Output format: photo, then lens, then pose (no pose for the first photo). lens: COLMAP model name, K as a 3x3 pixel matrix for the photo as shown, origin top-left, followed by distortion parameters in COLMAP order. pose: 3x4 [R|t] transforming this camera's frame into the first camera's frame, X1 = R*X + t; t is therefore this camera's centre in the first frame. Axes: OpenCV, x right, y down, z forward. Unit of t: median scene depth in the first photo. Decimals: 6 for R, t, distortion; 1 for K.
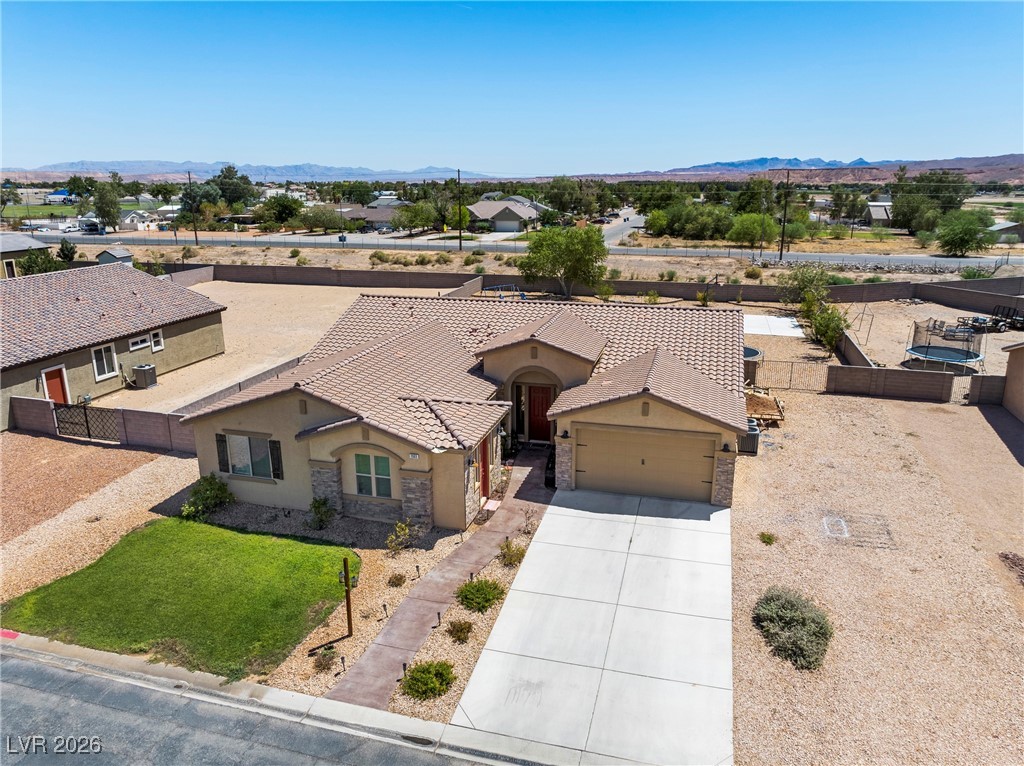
lens RADIAL K [[720.2, 0, 514.5], [0, 720.2, 383.8], [0, 0, 1]] dist [-0.046256, 0.015983]
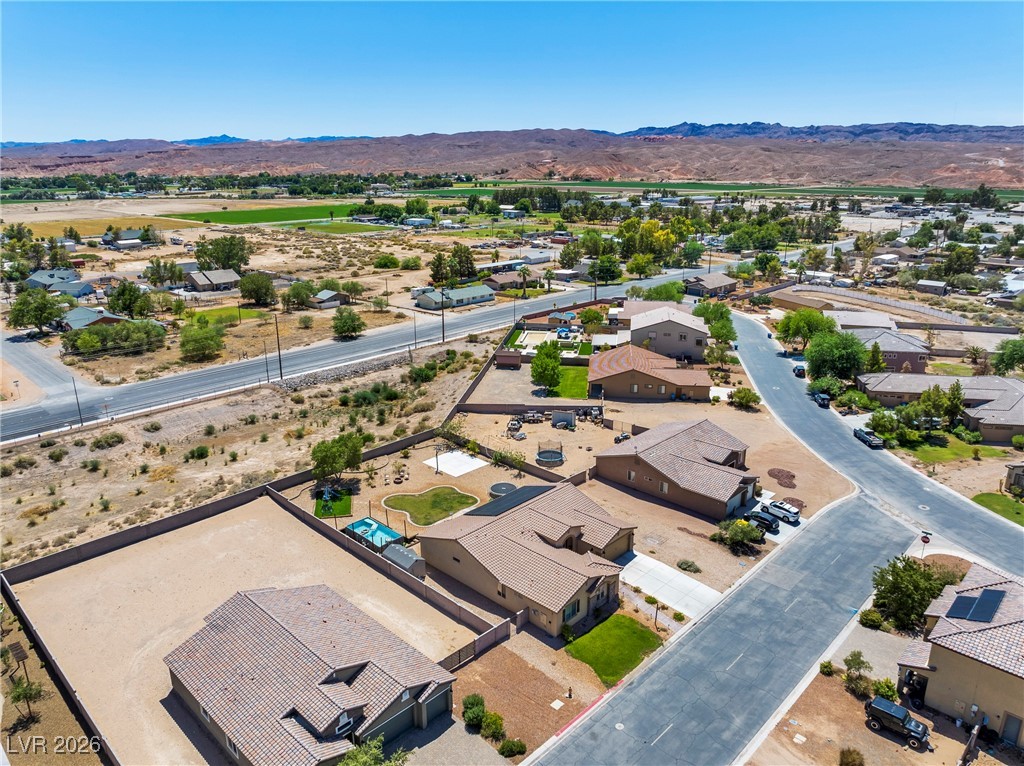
lens RADIAL K [[720.2, 0, 513.5], [0, 720.2, 379.5], [0, 0, 1]] dist [-0.046256, 0.015983]
pose [[0.477293, -0.254947, 0.840948, -2.674577], [0.240209, 0.958393, 0.154218, -1.284444], [-0.845276, 0.128396, 0.518675, -0.385787]]
